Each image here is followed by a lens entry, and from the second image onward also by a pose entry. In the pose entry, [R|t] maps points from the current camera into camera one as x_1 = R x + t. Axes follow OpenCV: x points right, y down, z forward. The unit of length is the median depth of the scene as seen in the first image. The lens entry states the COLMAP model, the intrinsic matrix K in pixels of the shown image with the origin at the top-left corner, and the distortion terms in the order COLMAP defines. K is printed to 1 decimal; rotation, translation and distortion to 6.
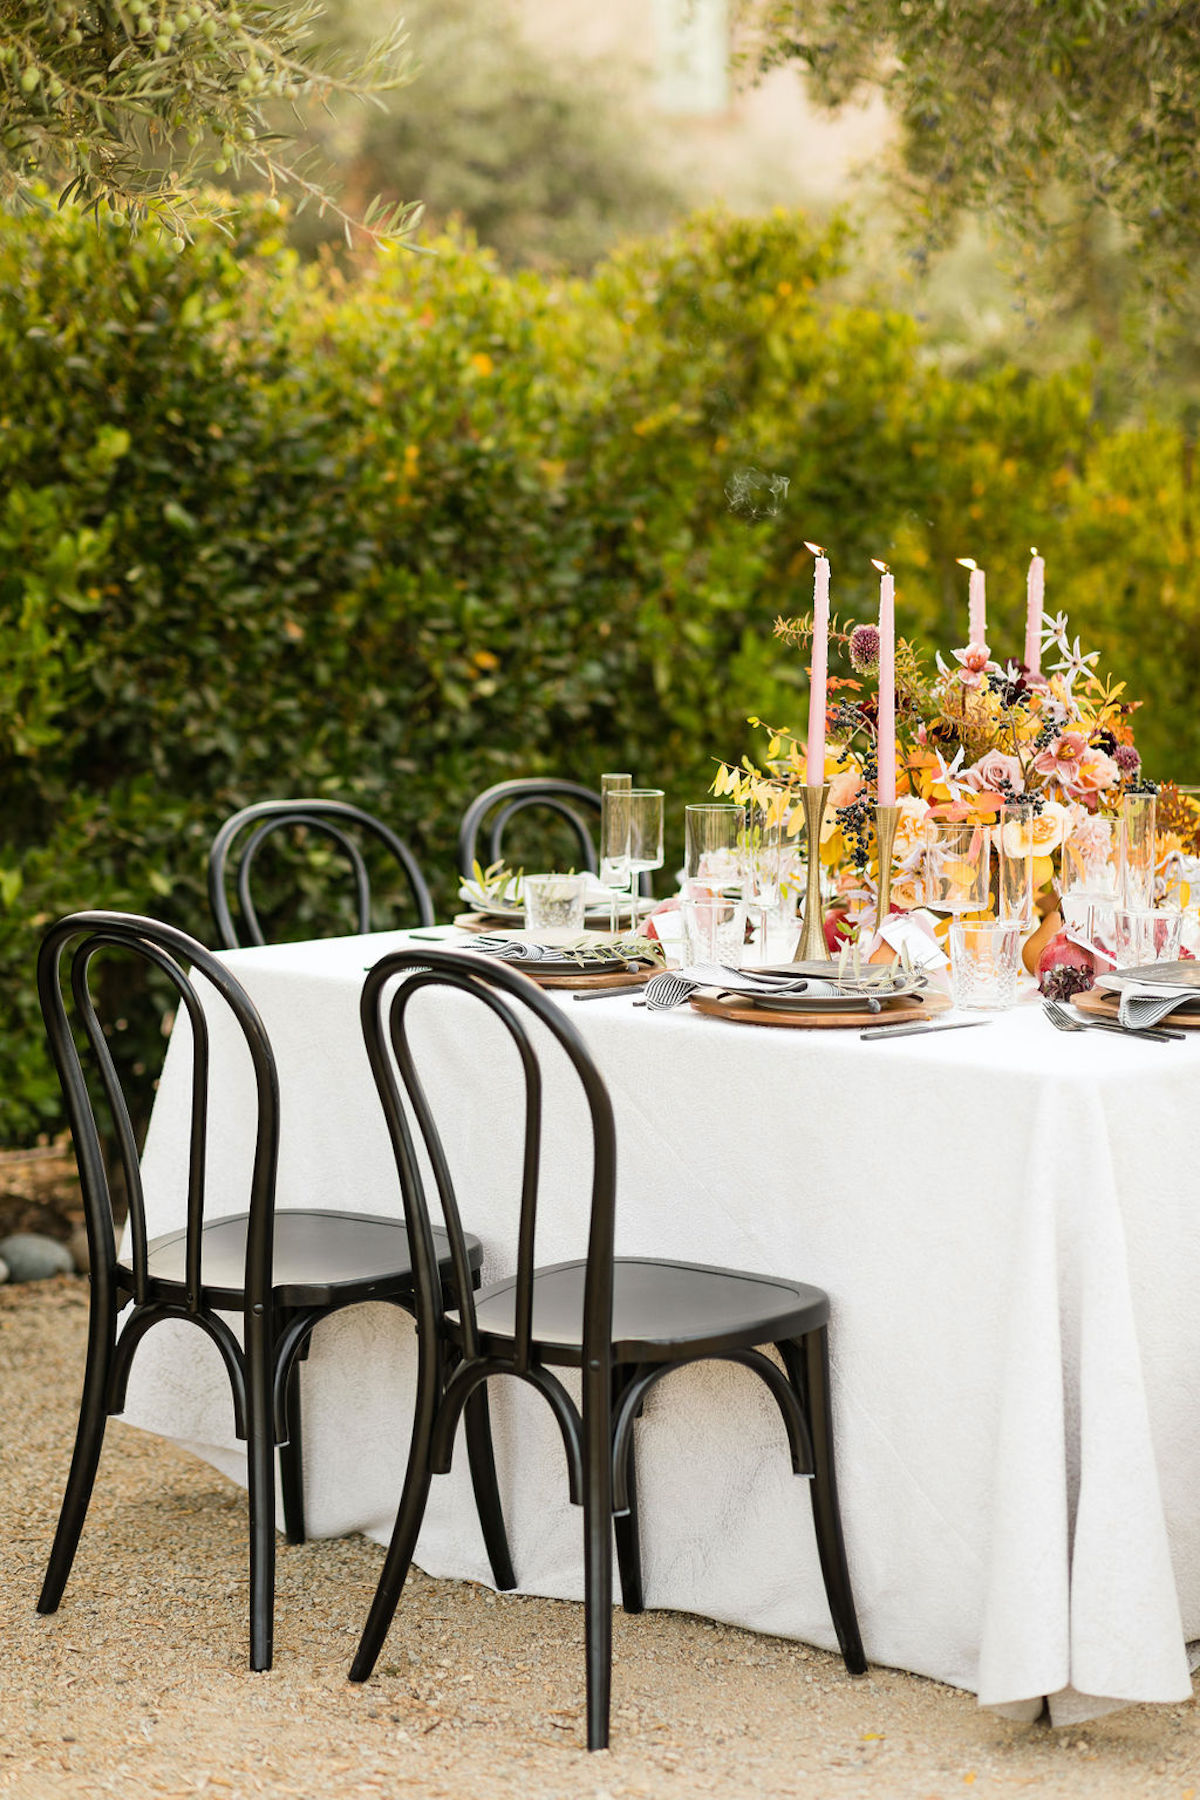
lens RADIAL K [[4551.7, 0, 605.8], [0, 4551.7, 900.2], [0, 0, 1]] dist [0.321119, 0.871281]
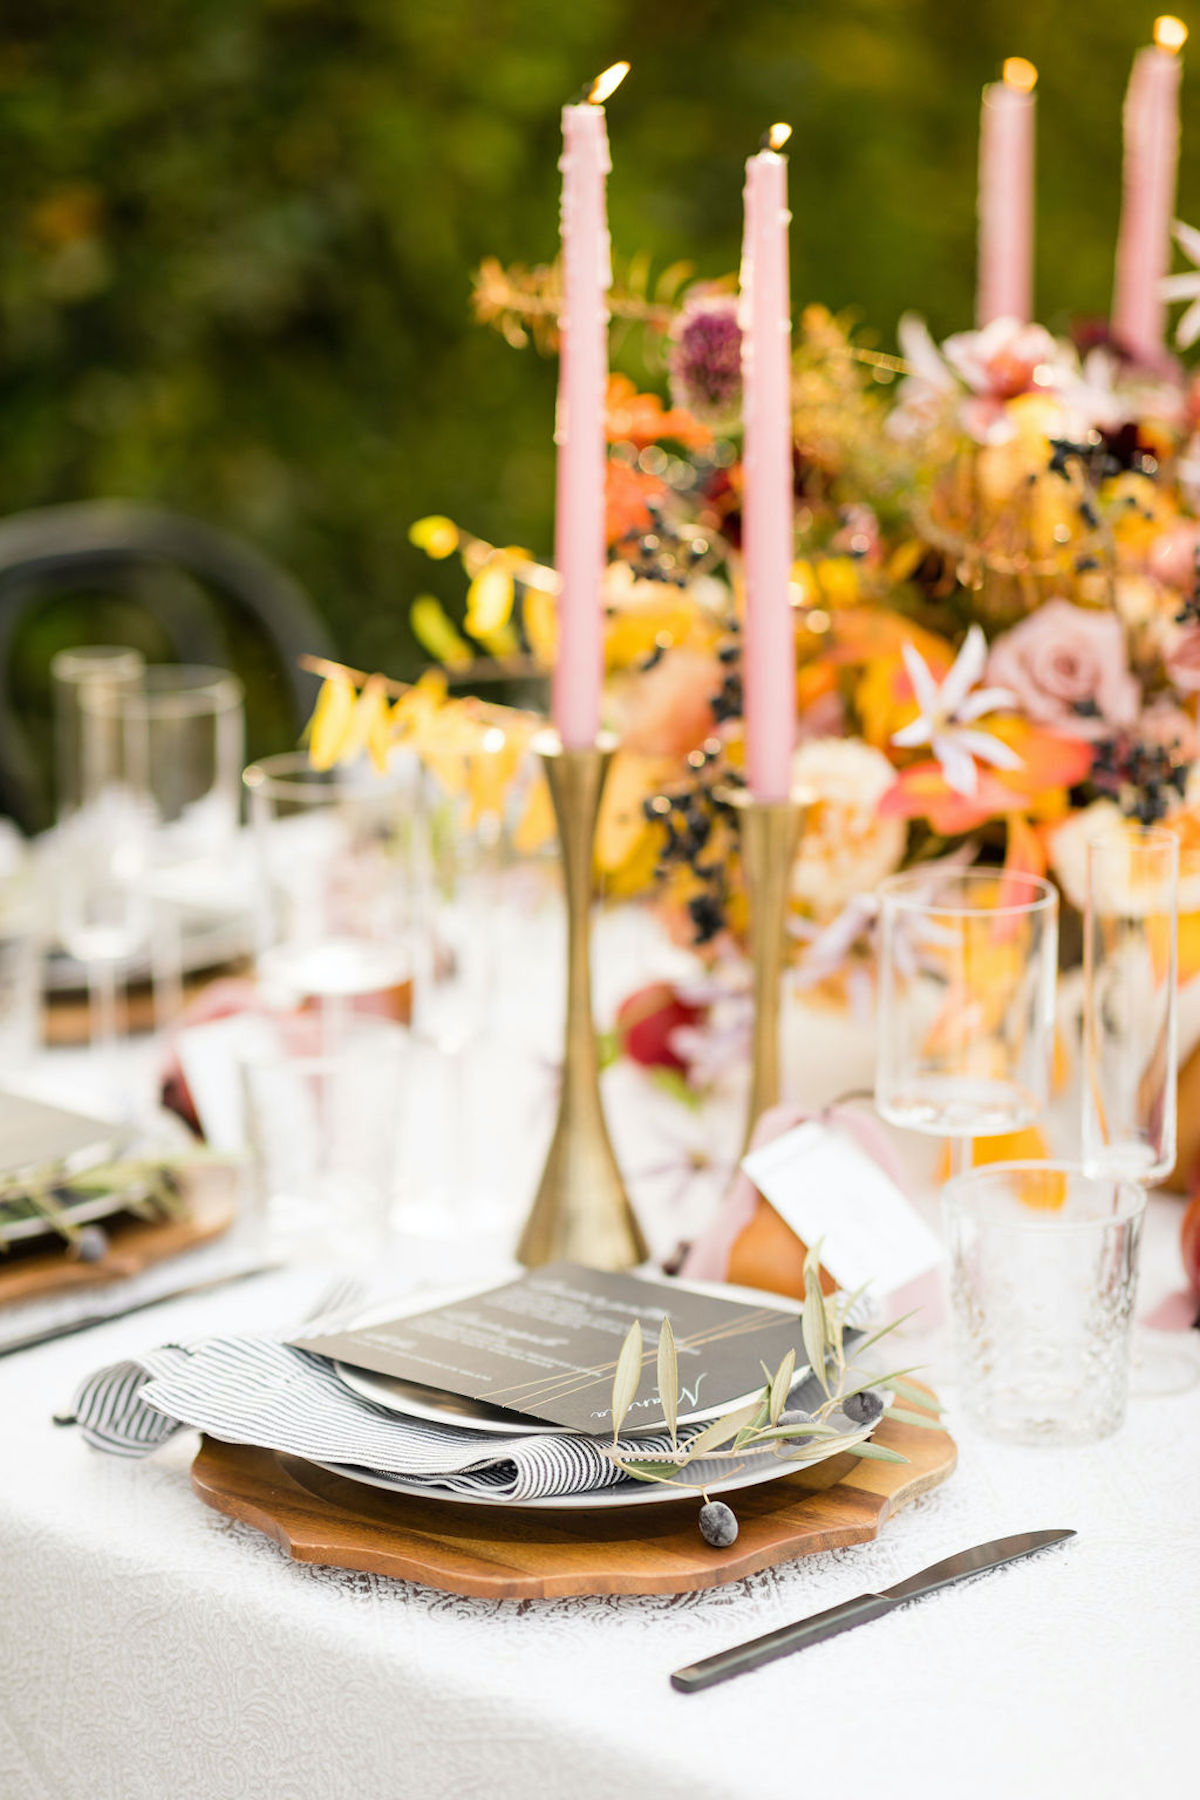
lens RADIAL K [[4551.7, 0, 605.8], [0, 4551.7, 900.2], [0, 0, 1]] dist [0.321119, 0.871281]
pose [[0.999862, -0.016477, -0.002128, 0.035086], [0.016614, 0.991371, 0.130031, -0.043210], [-0.000033, -0.130049, 0.991508, 0.453744]]
